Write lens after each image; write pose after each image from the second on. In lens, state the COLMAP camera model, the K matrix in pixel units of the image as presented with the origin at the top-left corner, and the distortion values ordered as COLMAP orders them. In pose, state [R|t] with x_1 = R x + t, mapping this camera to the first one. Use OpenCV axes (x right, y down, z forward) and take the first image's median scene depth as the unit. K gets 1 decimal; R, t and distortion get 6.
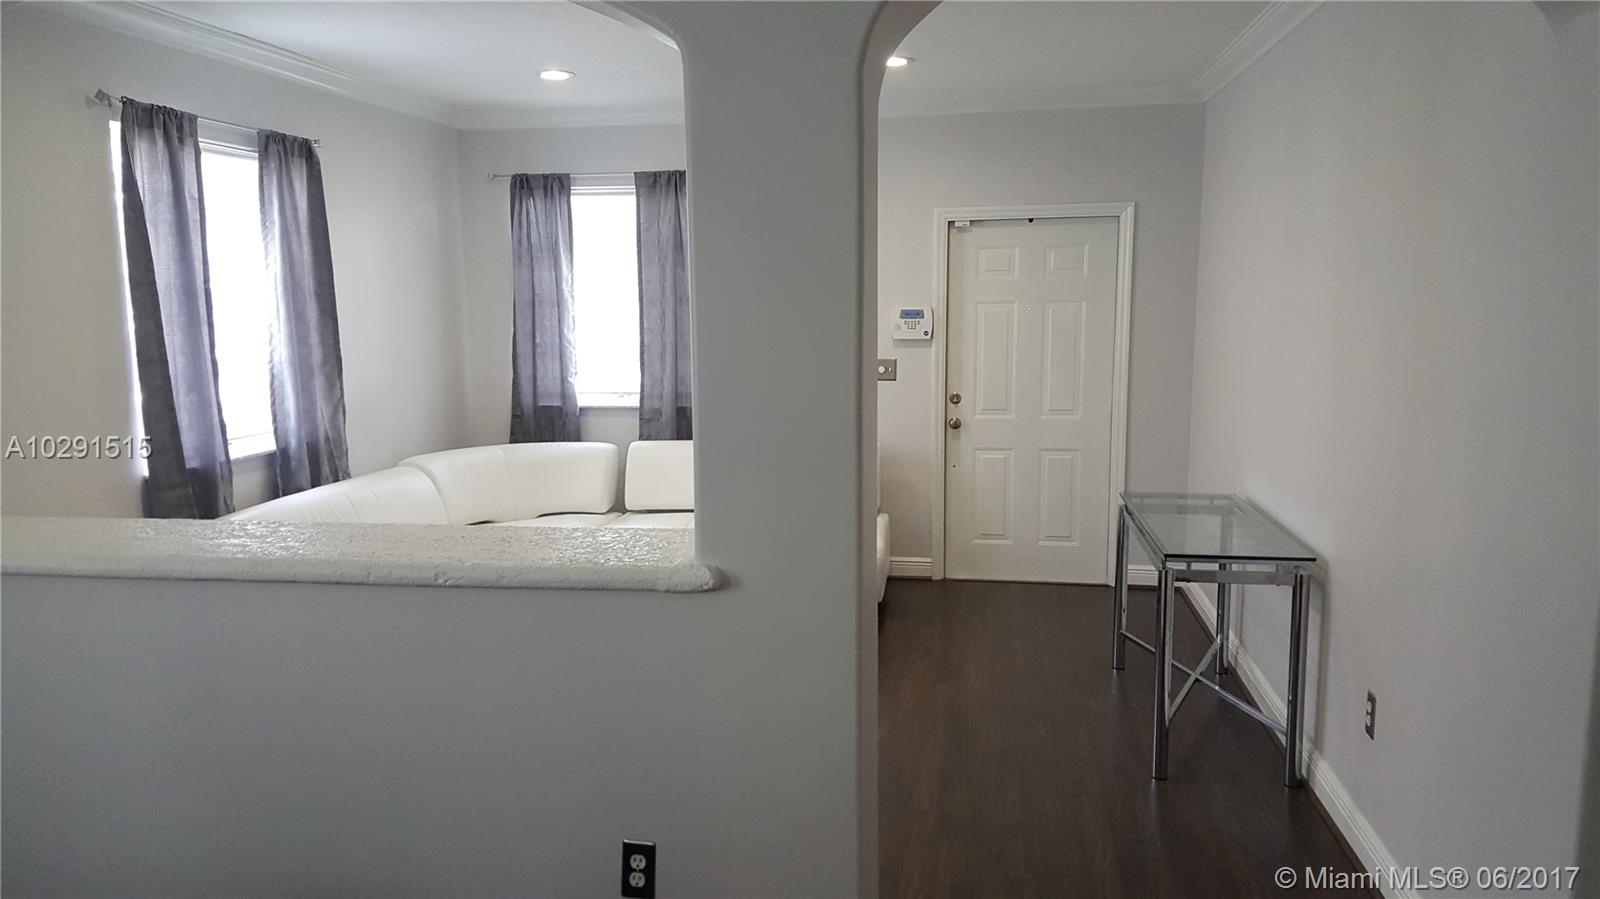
lens RADIAL K [[1187.7, 0, 797.3], [0, 1187.7, 451.6], [0, 0, 1]] dist [0.101878, -0.071970]
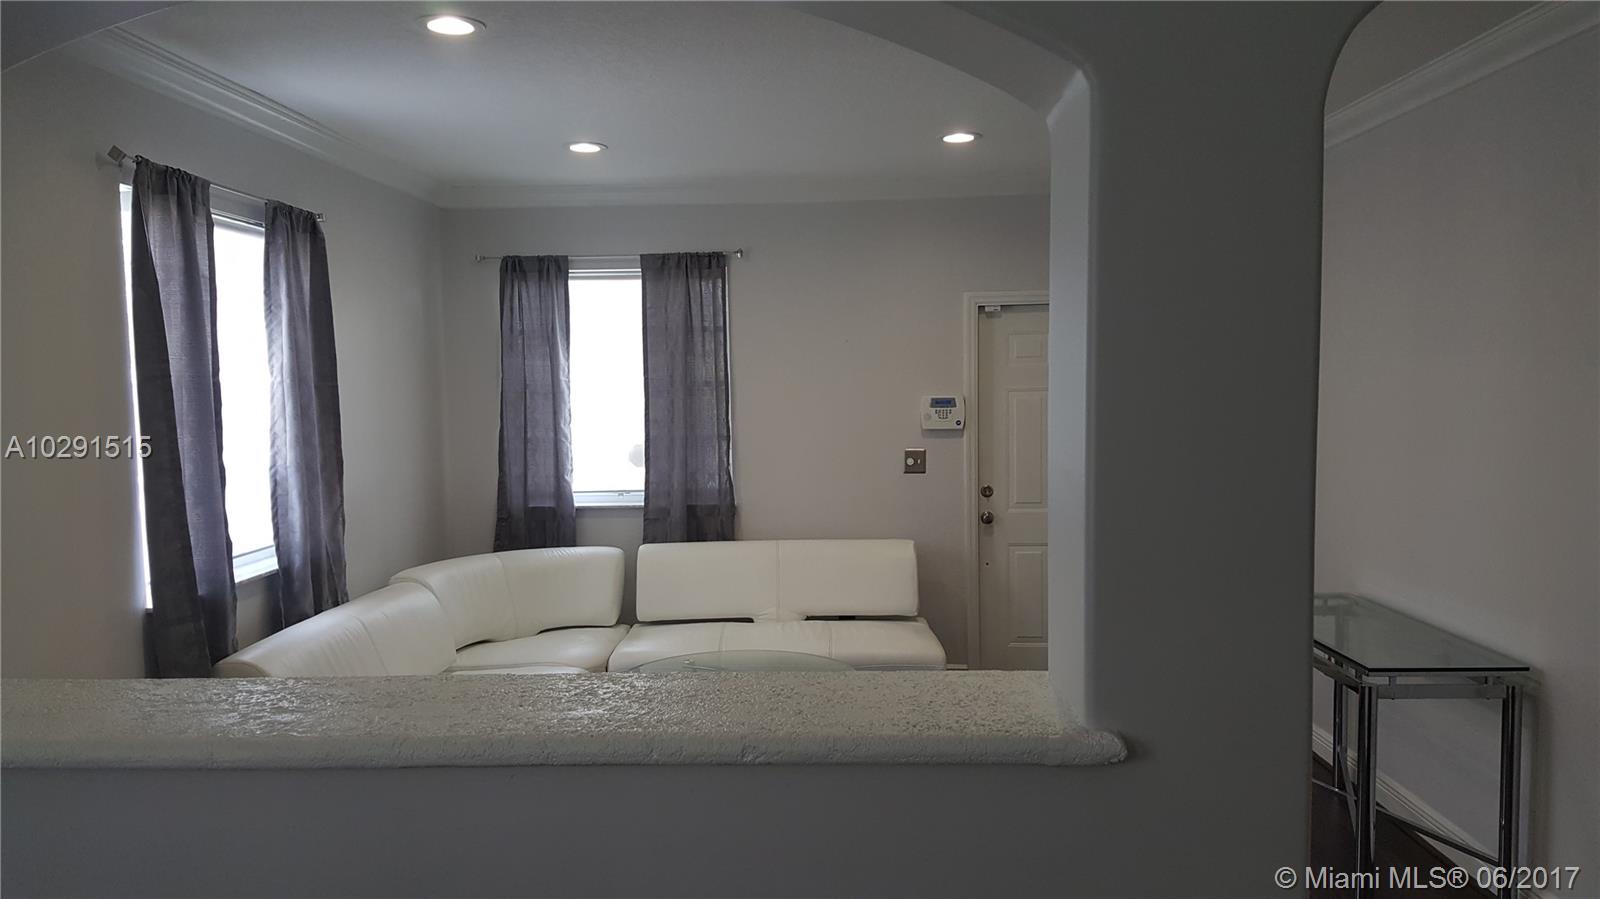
lens RADIAL K [[1187.7, 0, 805.7], [0, 1187.7, 444.4], [0, 0, 1]] dist [0.101878, -0.071970]
pose [[0.992994, -0.013009, 0.117448, -0.123818], [0.022523, 0.996537, -0.080043, -0.009904], [-0.116000, 0.082127, 0.989848, 0.083750]]
